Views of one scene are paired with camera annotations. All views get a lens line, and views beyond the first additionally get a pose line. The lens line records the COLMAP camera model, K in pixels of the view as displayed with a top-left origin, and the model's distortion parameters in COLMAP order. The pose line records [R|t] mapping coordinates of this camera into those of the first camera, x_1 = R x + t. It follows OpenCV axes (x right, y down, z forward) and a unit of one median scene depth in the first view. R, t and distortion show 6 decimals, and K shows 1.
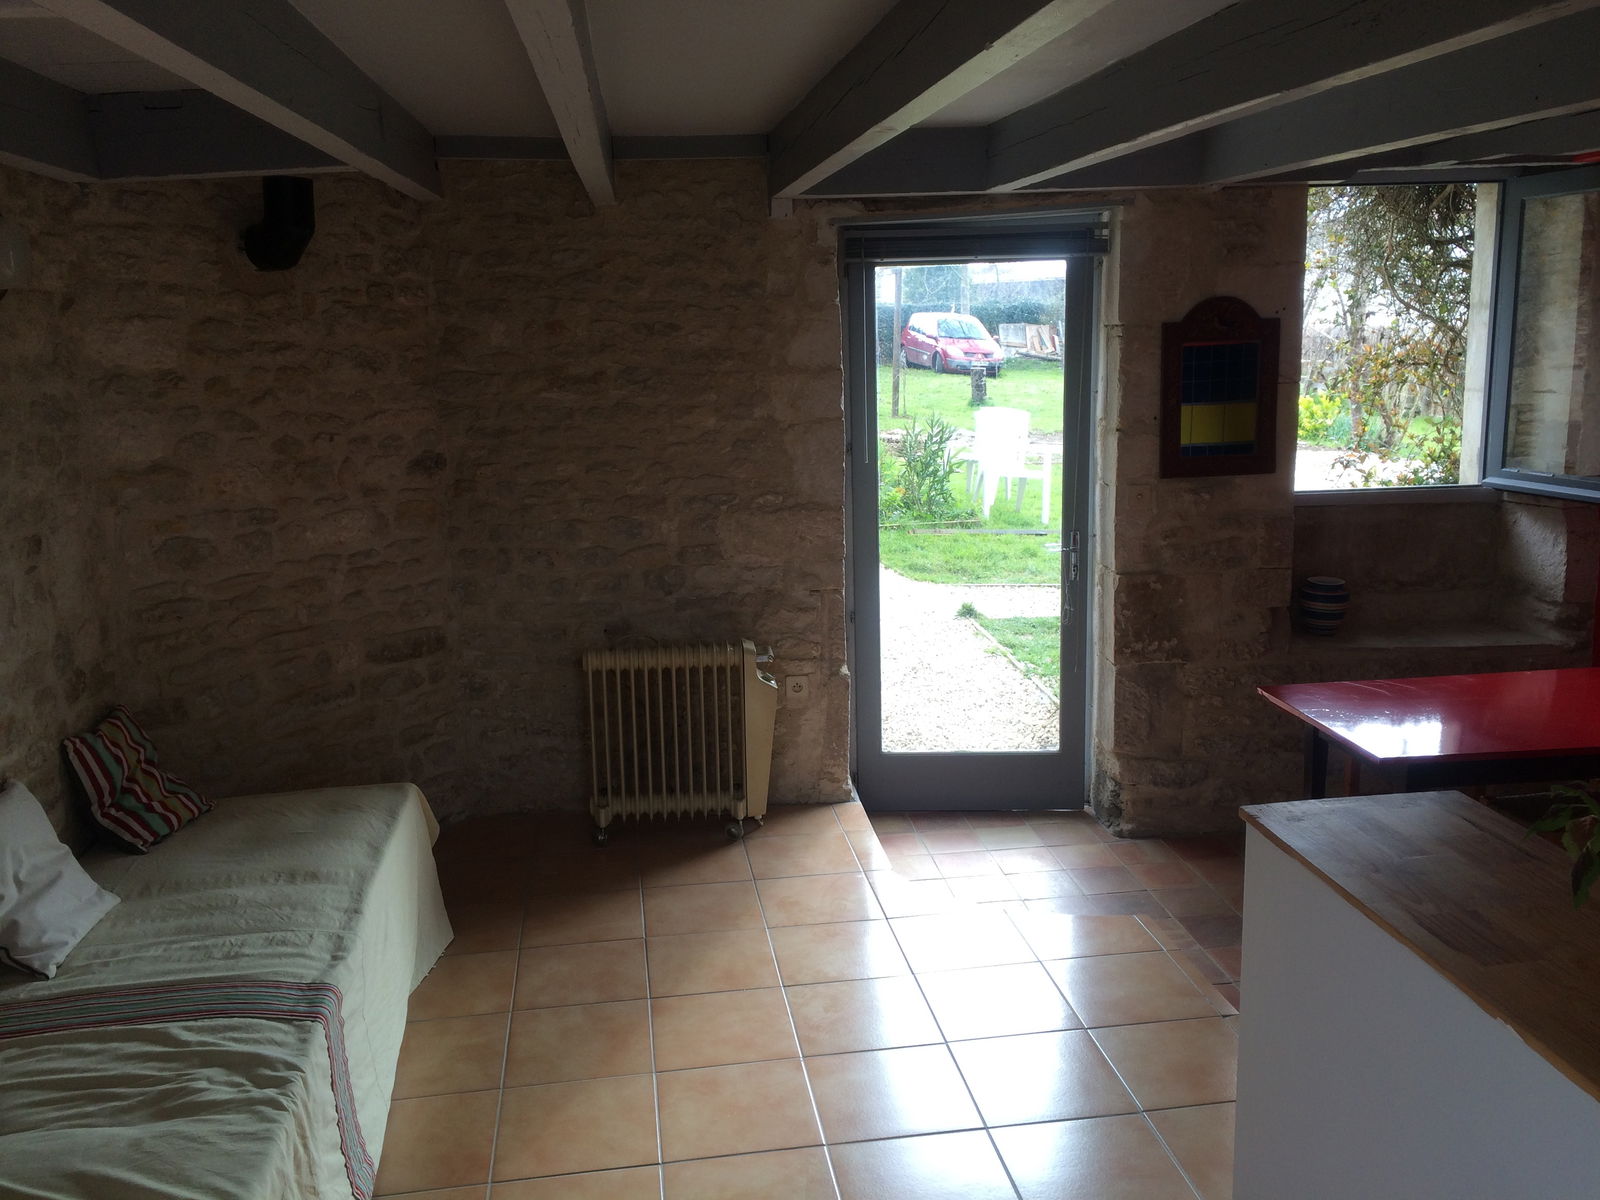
lens RADIAL K [[1389.0, 0, 800.0], [0, 1389.0, 600.0], [0, 0, 1]] dist [0.078721, -0.103753]
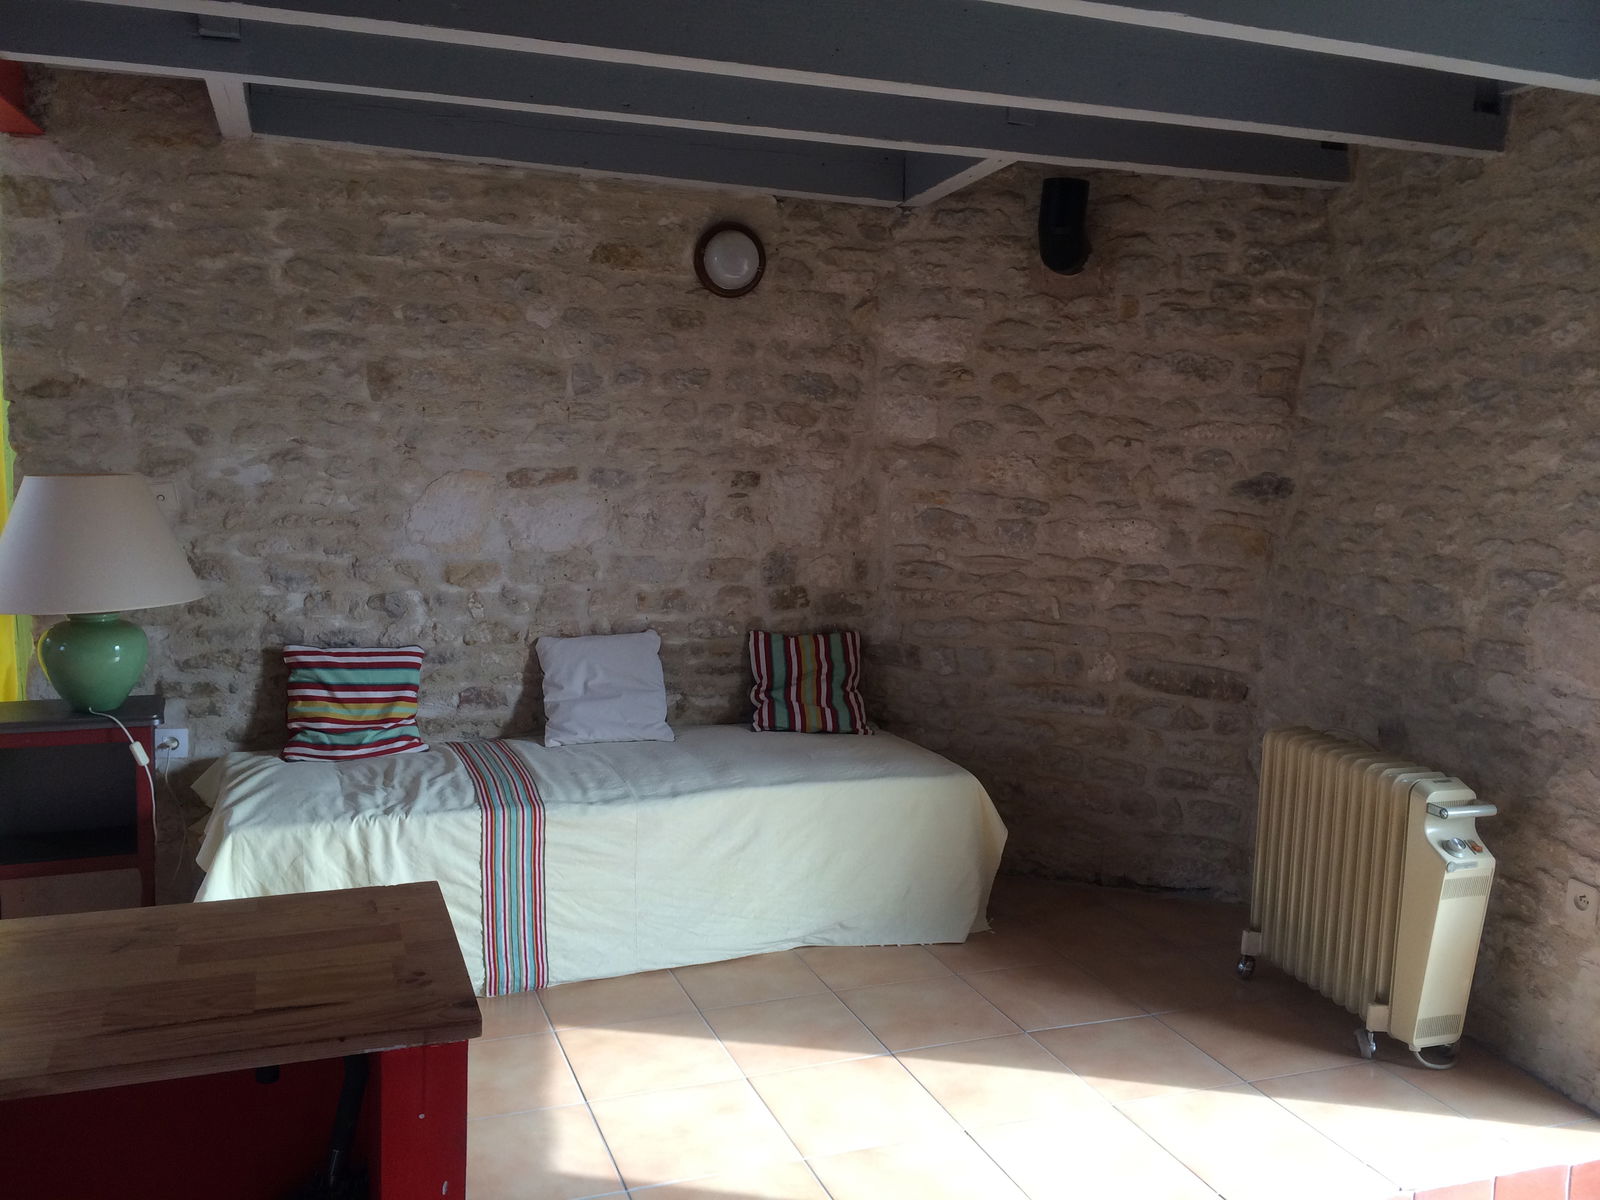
lens RADIAL K [[1389.0, 0, 800.0], [0, 1389.0, 600.0], [0, 0, 1]] dist [0.078721, -0.103753]
pose [[0.197988, 0.149515, -0.968734, 0.564309], [-0.231690, 0.967432, 0.101962, -0.054158], [0.952429, 0.204258, 0.226181, 0.567263]]
